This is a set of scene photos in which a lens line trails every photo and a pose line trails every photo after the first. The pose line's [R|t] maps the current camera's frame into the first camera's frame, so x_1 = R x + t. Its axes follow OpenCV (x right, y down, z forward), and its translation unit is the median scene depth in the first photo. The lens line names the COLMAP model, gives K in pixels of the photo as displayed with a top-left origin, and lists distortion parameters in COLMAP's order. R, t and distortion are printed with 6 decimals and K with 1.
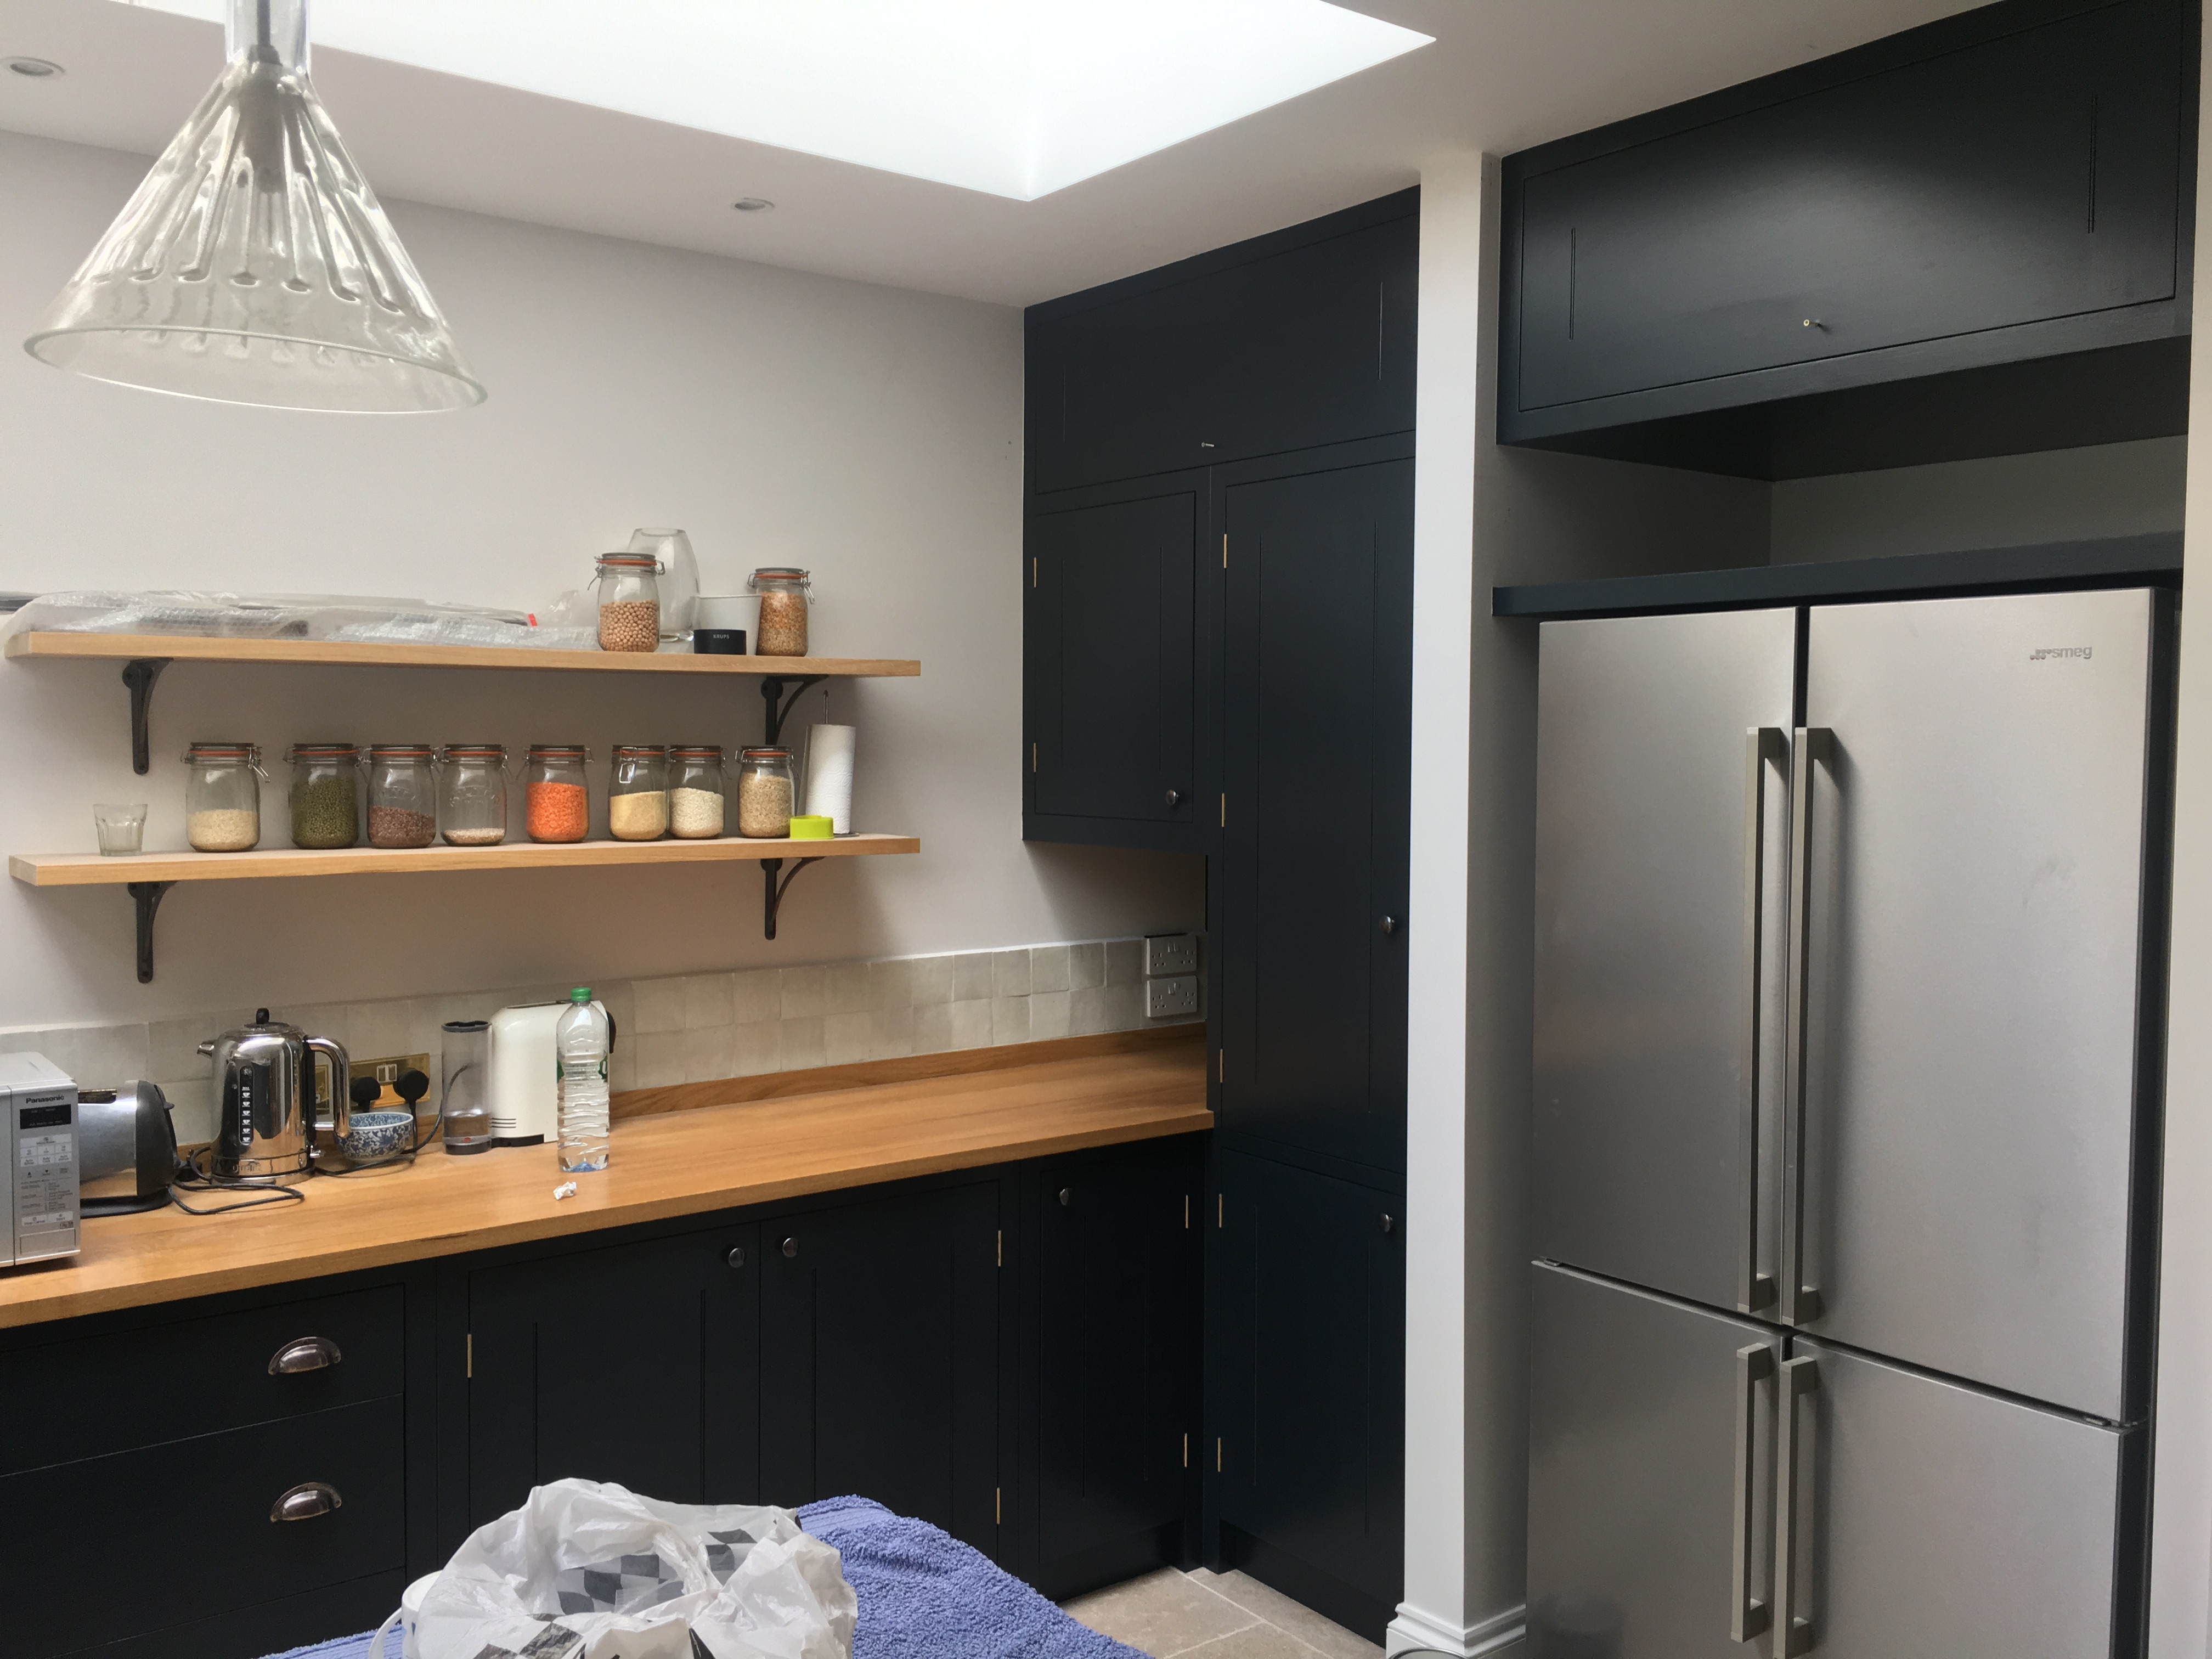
lens RADIAL K [[1865.4, 0, 1092.6], [0, 1865.4, 827.4], [0, 0, 1]] dist [0.090855, -0.119098]
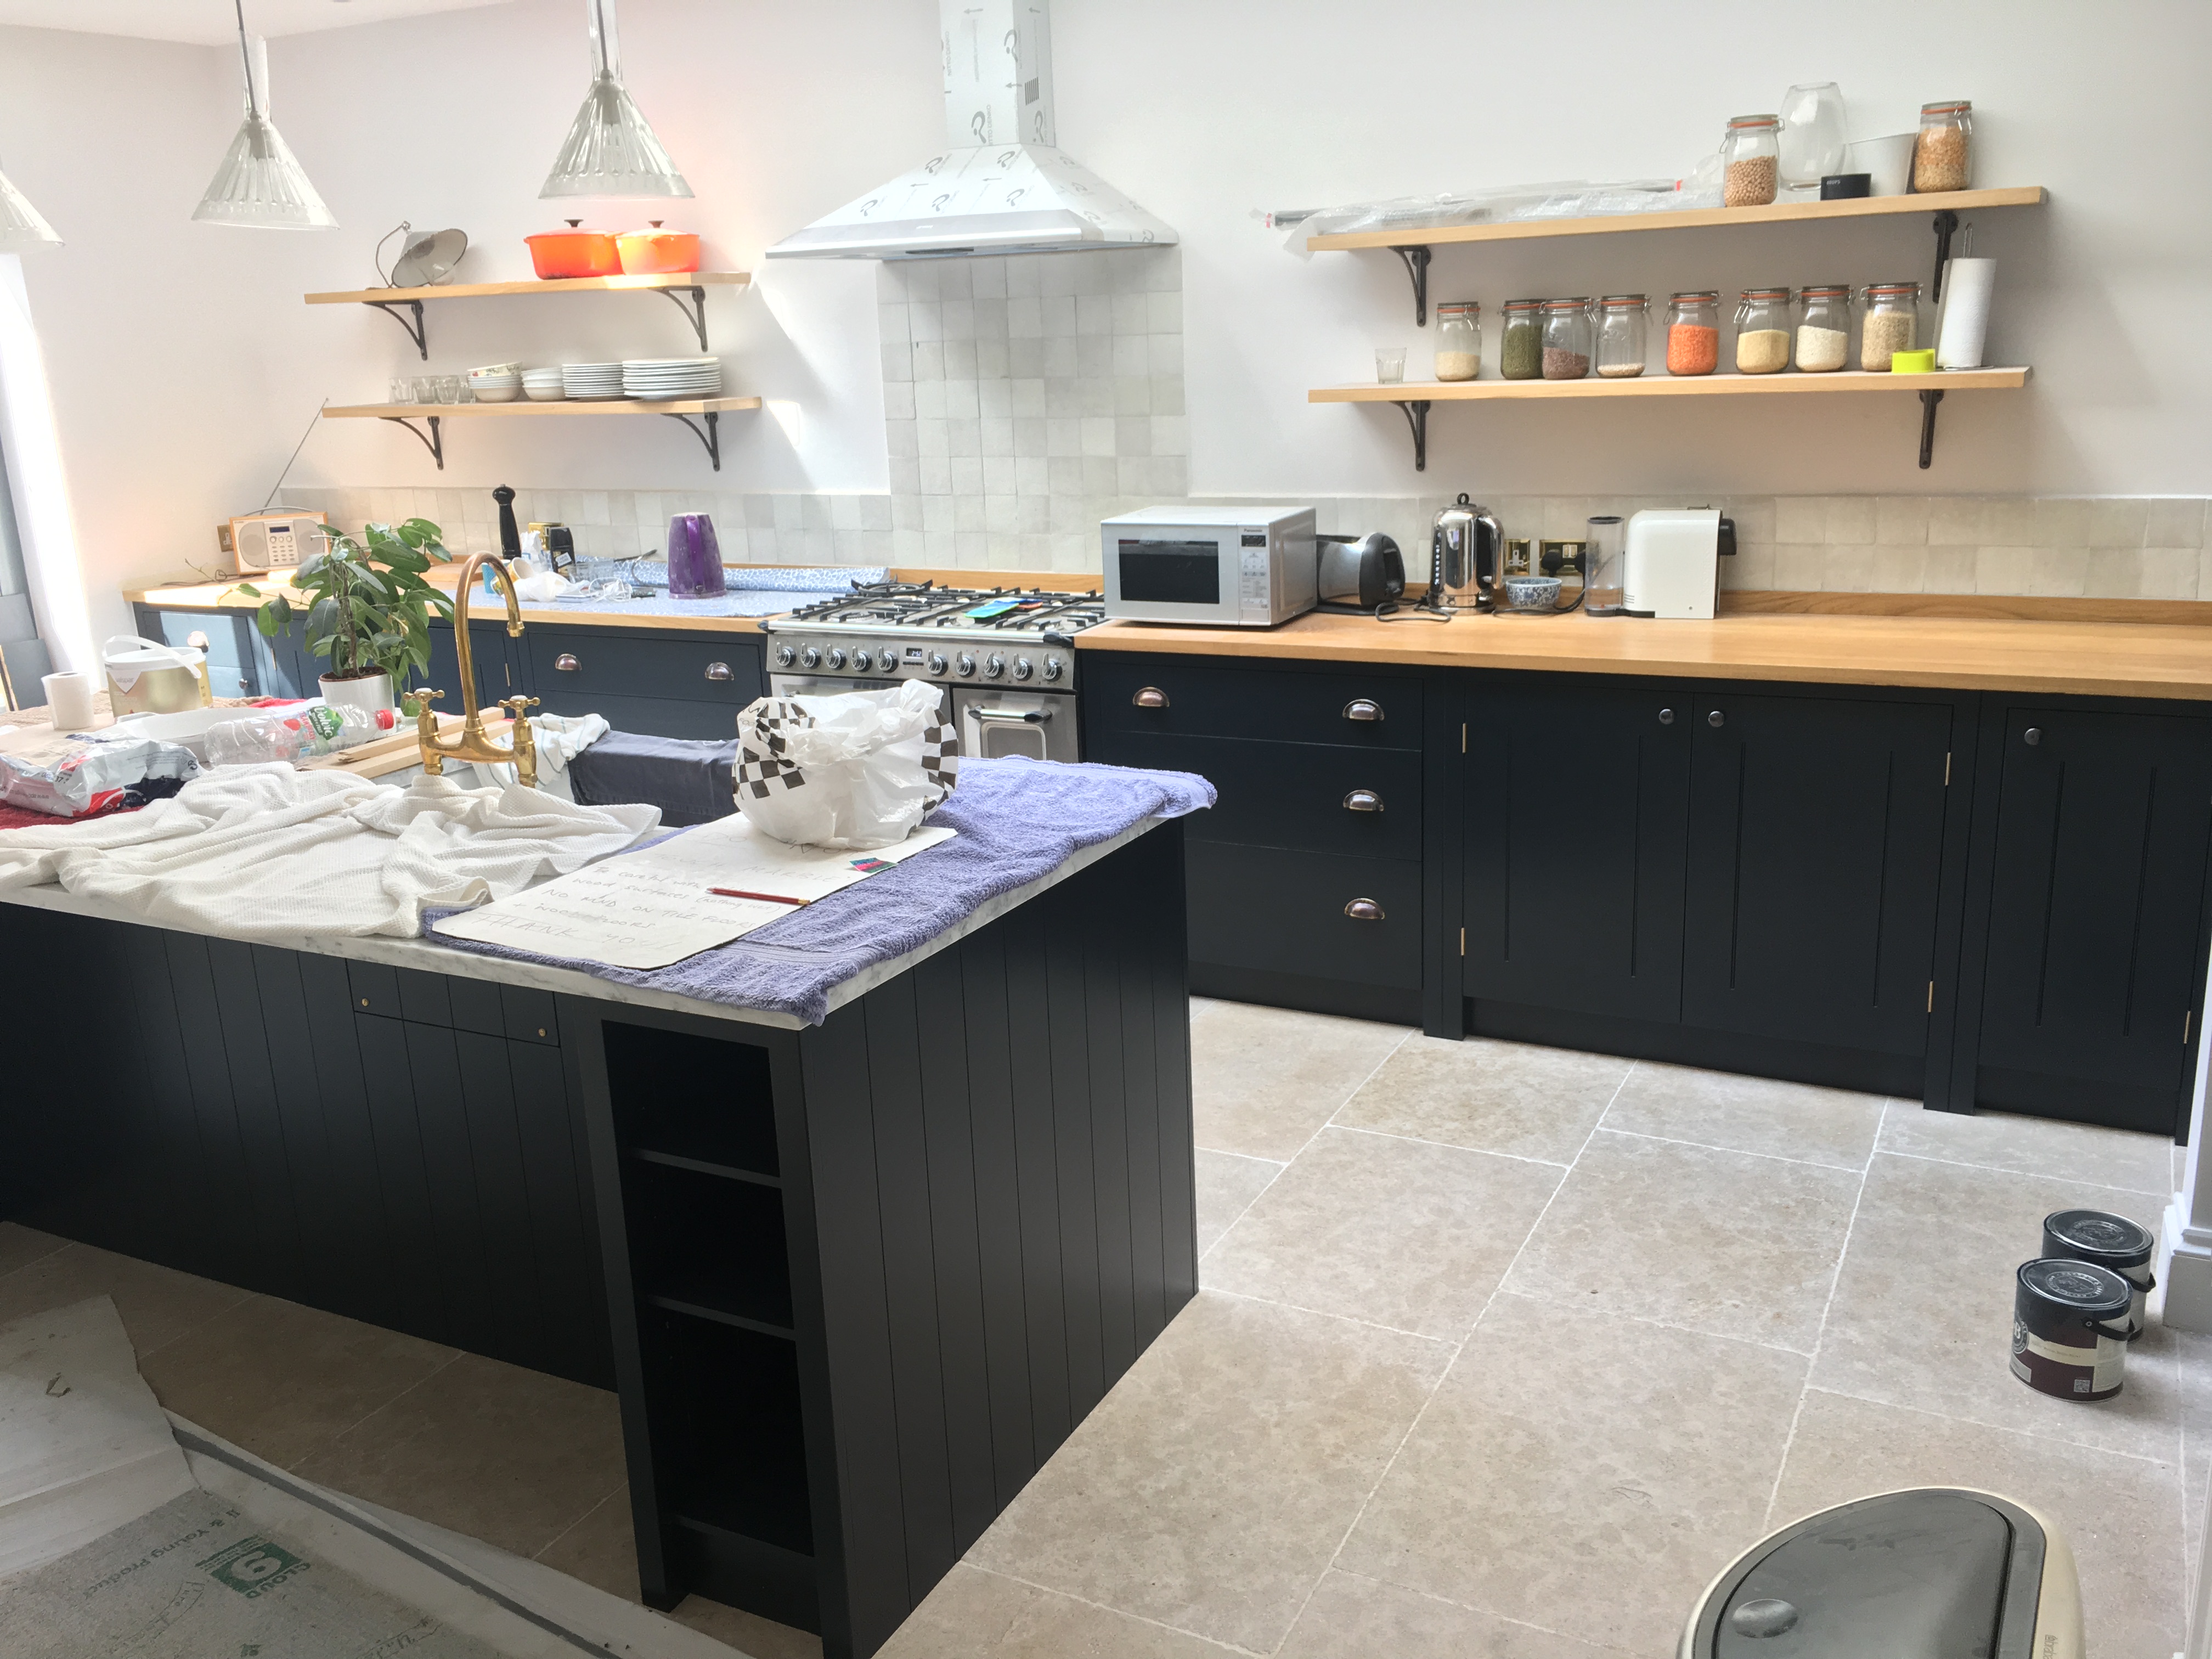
lens RADIAL K [[1865.4, 0, 1092.6], [0, 1865.4, 827.4], [0, 0, 1]] dist [0.090855, -0.119098]
pose [[0.422524, 0.219703, -0.879320, 0.717308], [0.000674, 0.970099, 0.242709, -0.004862], [0.906351, -0.103143, 0.409742, 0.116120]]
